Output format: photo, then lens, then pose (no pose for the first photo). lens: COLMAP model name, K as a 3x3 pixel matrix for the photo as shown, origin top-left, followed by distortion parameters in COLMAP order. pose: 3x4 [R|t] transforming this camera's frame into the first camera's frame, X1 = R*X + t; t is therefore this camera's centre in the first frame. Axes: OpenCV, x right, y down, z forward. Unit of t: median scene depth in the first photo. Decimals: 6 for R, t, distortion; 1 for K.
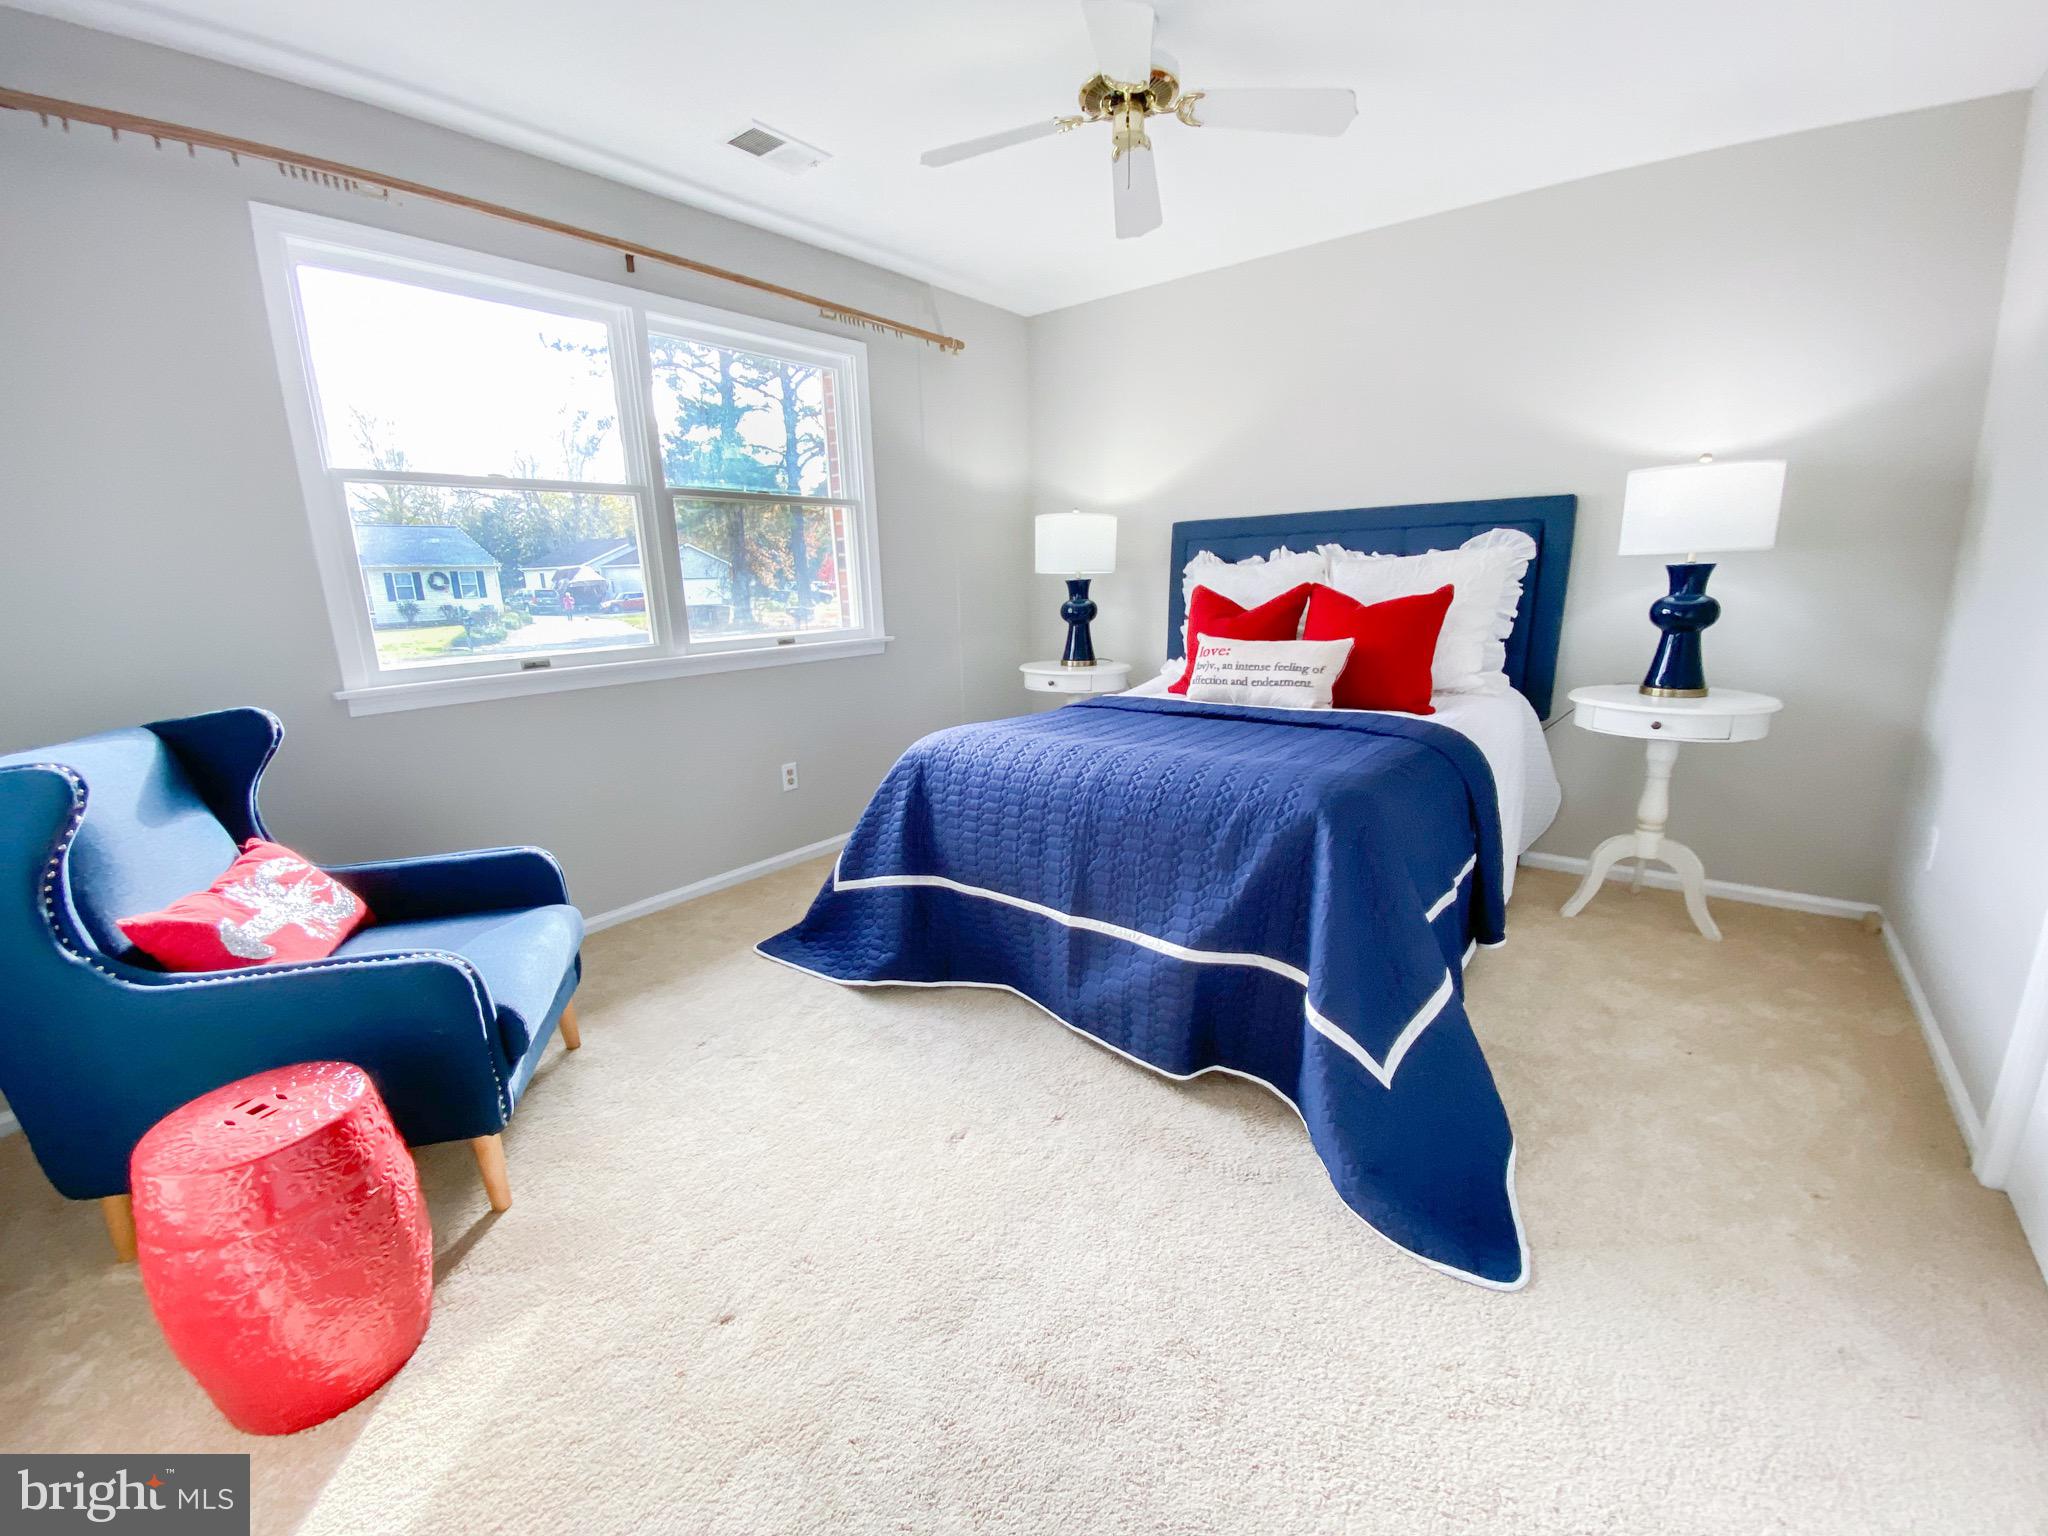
lens RADIAL K [[821.0, 0, 1020.5], [0, 821.0, 774.1], [0, 0, 1]] dist [0.009756, -0.012039]
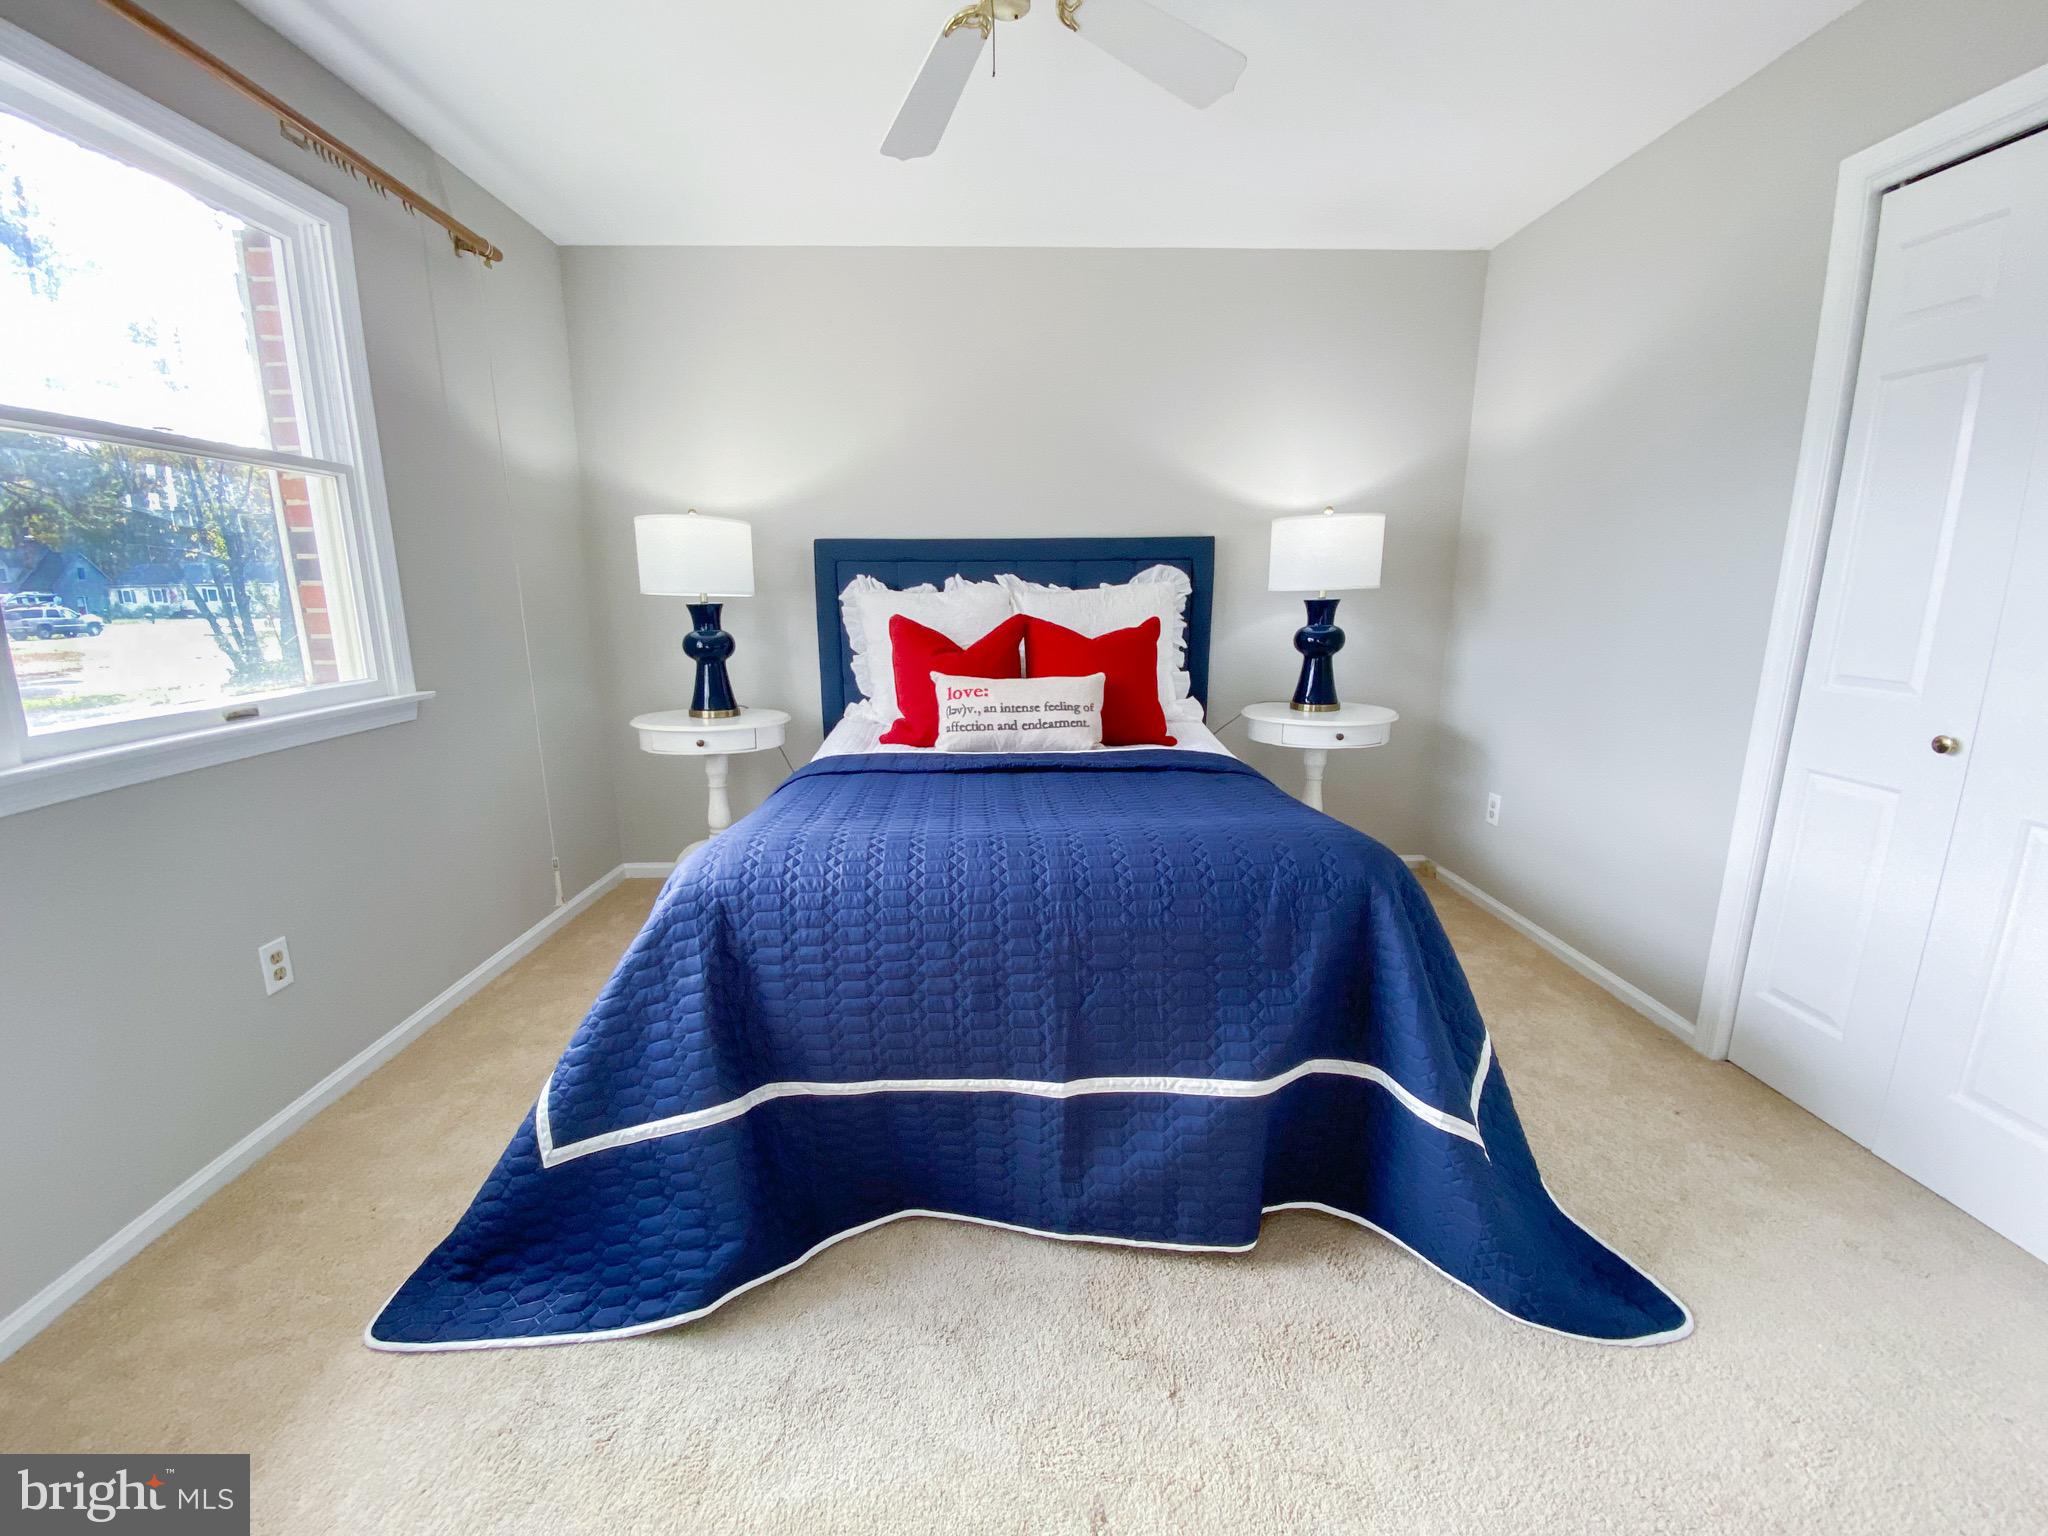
lens RADIAL K [[821.0, 0, 1017.9], [0, 821.0, 762.7], [0, 0, 1]] dist [0.009756, -0.012039]
pose [[0.770249, -0.104849, 0.629066, -0.282991], [0.134466, 0.990918, 0.000516, -0.076394], [-0.623407, 0.084190, 0.777352, 0.340746]]
